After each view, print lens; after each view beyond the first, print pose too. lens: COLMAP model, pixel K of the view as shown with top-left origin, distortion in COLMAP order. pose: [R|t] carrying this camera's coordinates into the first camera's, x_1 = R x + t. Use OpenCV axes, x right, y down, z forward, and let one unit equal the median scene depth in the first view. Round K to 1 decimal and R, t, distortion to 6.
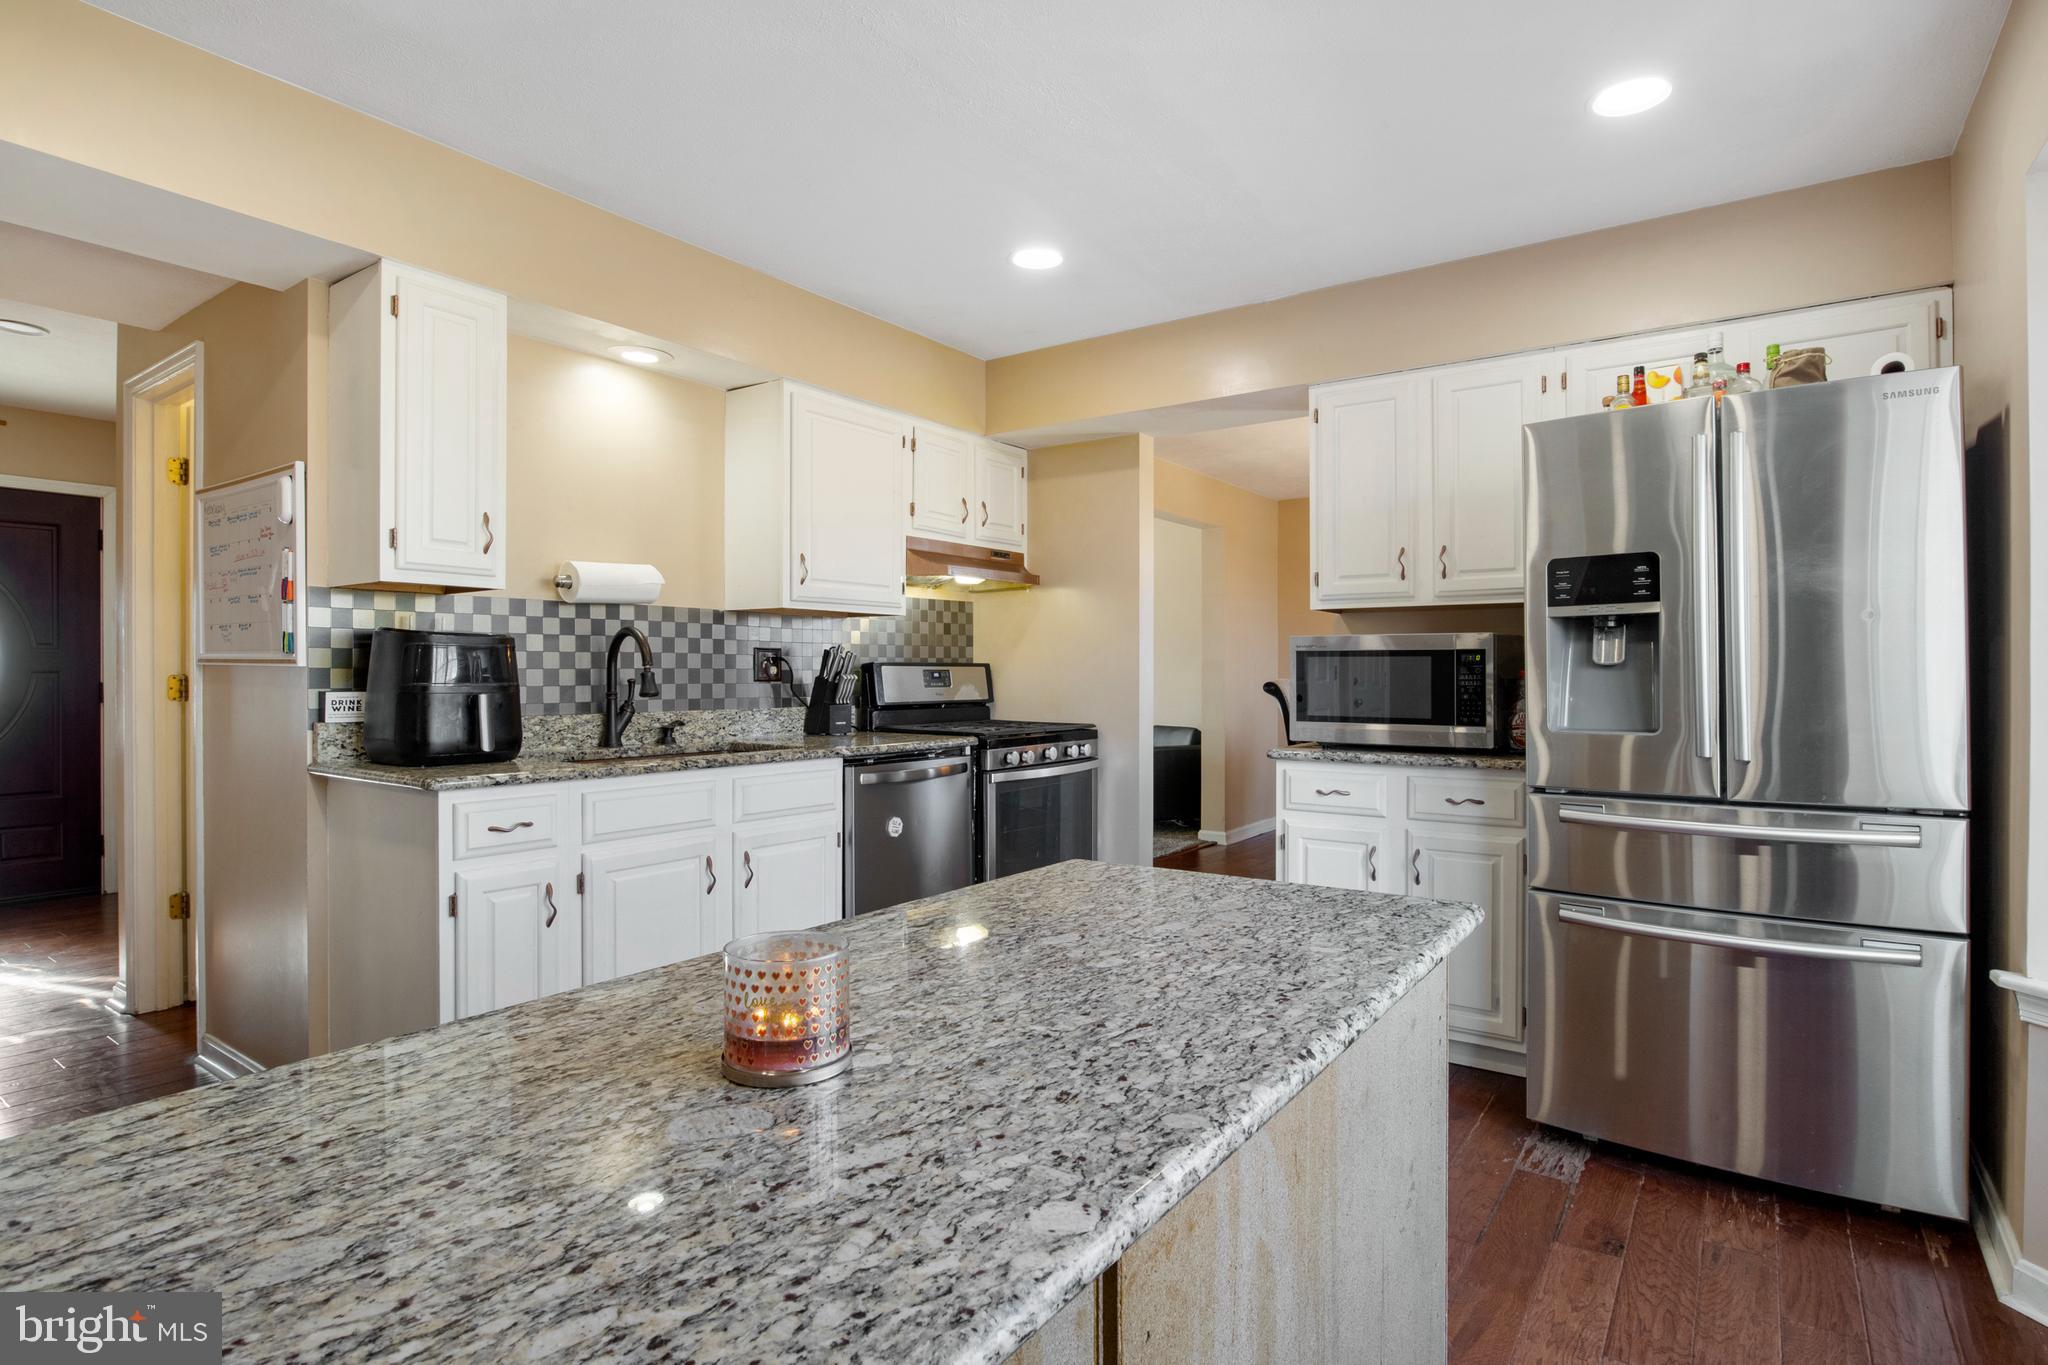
lens RADIAL K [[1035.8, 0, 1033.7], [0, 1035.8, 671.2], [0, 0, 1]] dist [-0.037461, 0.012551]
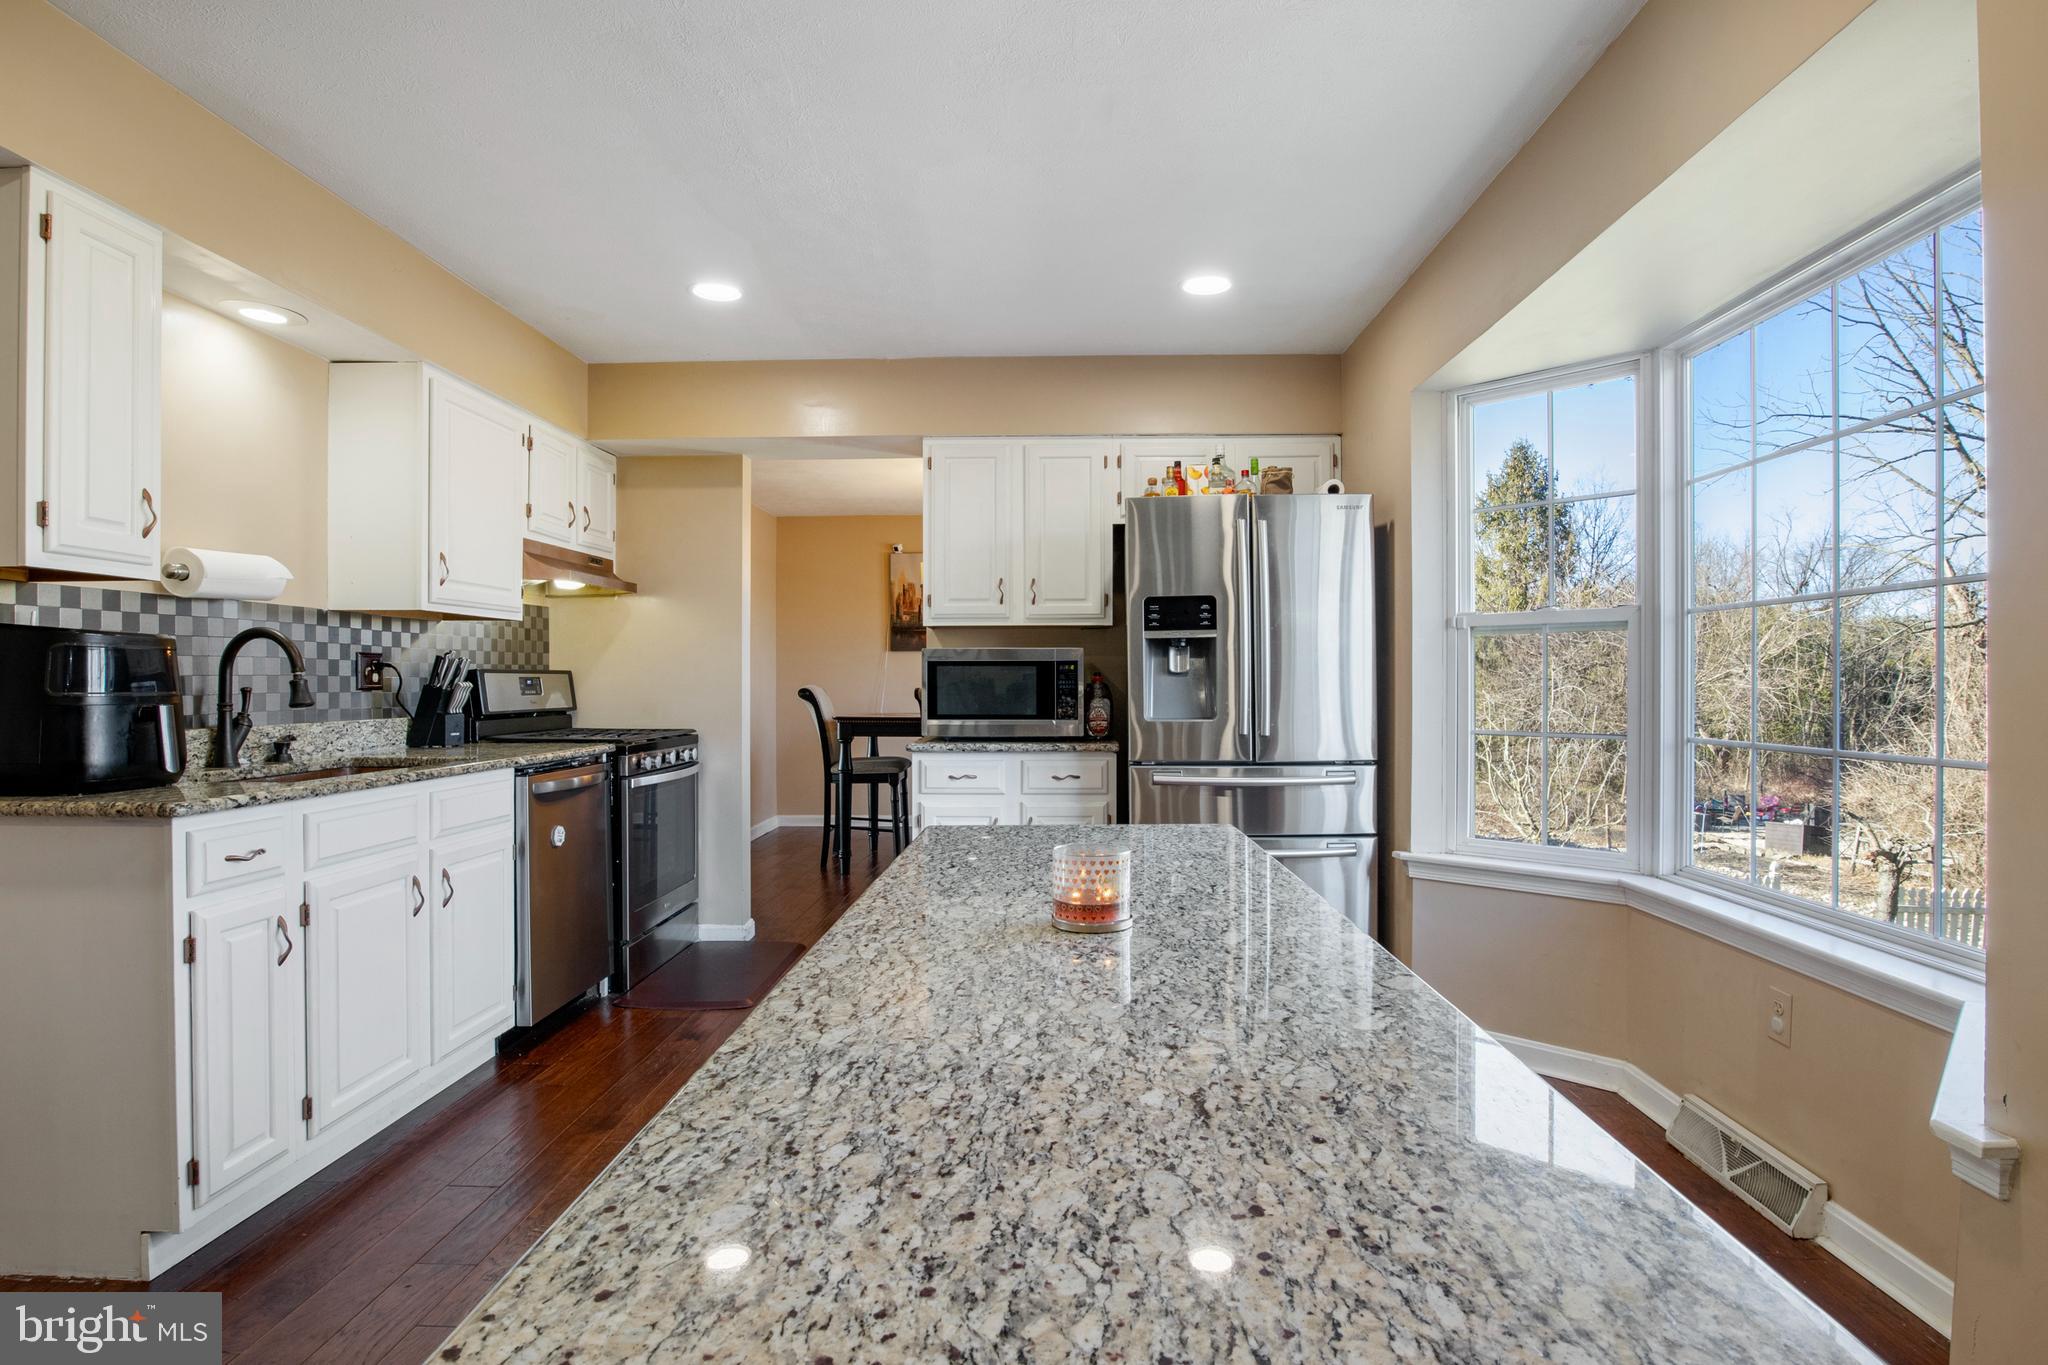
lens RADIAL K [[1040.7, 0, 1033.4], [0, 1040.7, 682.3], [0, 0, 1]] dist [-0.046611, 0.018172]
pose [[0.834003, -0.003282, 0.551750, -0.314964], [0.001711, 0.999993, 0.003363, 0.001419], [-0.551757, -0.001861, 0.834003, -0.074013]]
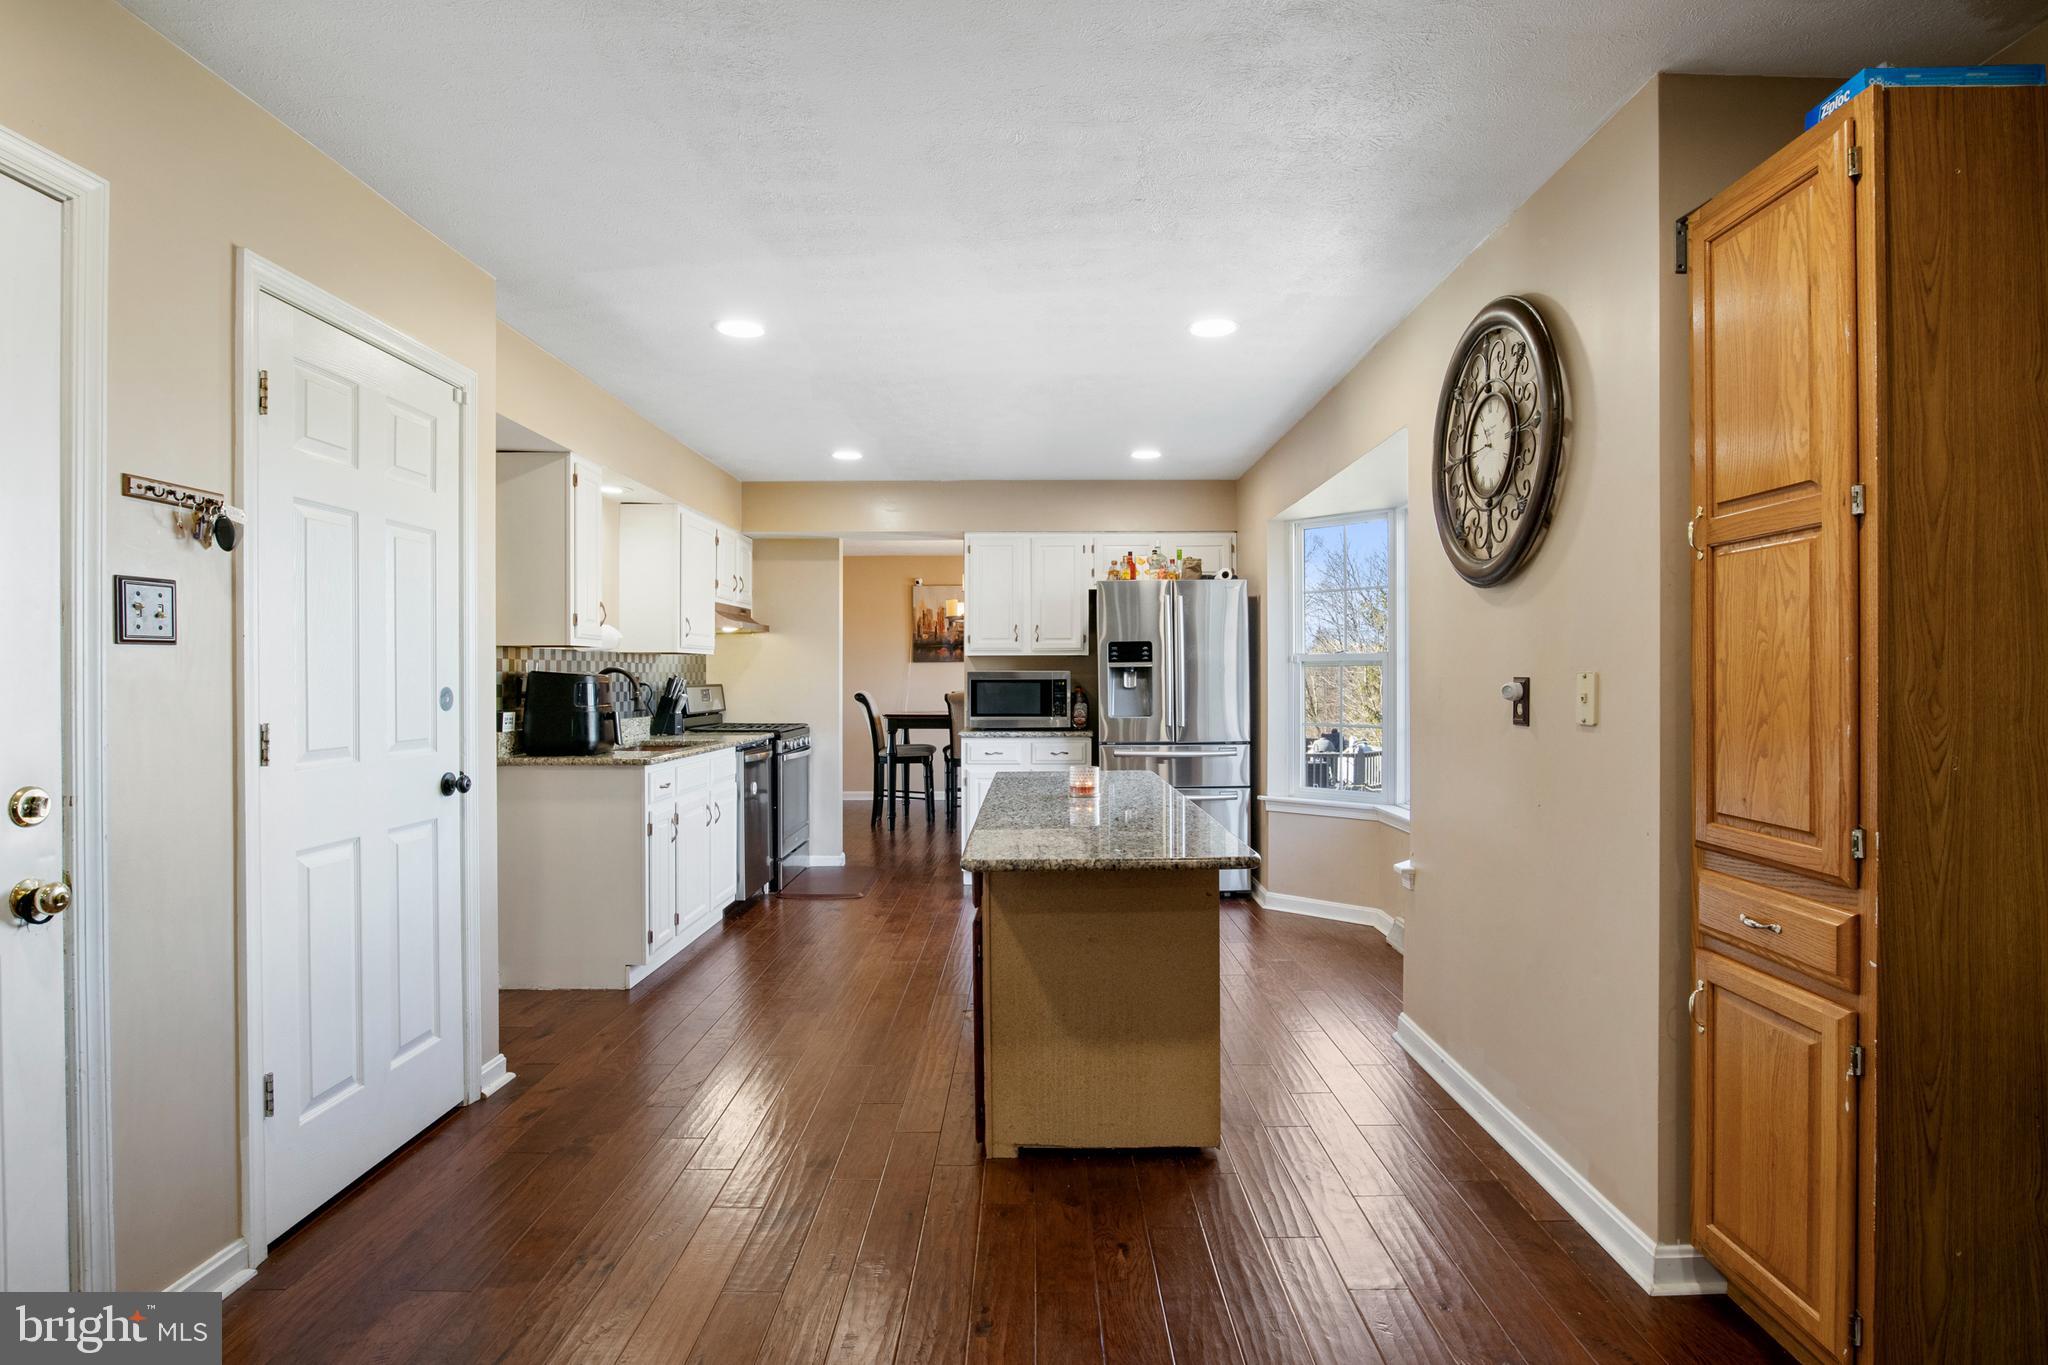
lens RADIAL K [[1035.8, 0, 1033.7], [0, 1035.8, 671.2], [0, 0, 1]] dist [-0.037461, 0.012551]
pose [[0.818829, -0.000868, 0.574037, -0.744895], [0.002633, 0.999994, -0.002244, -0.030303], [-0.574031, 0.003349, 0.818827, -0.614676]]
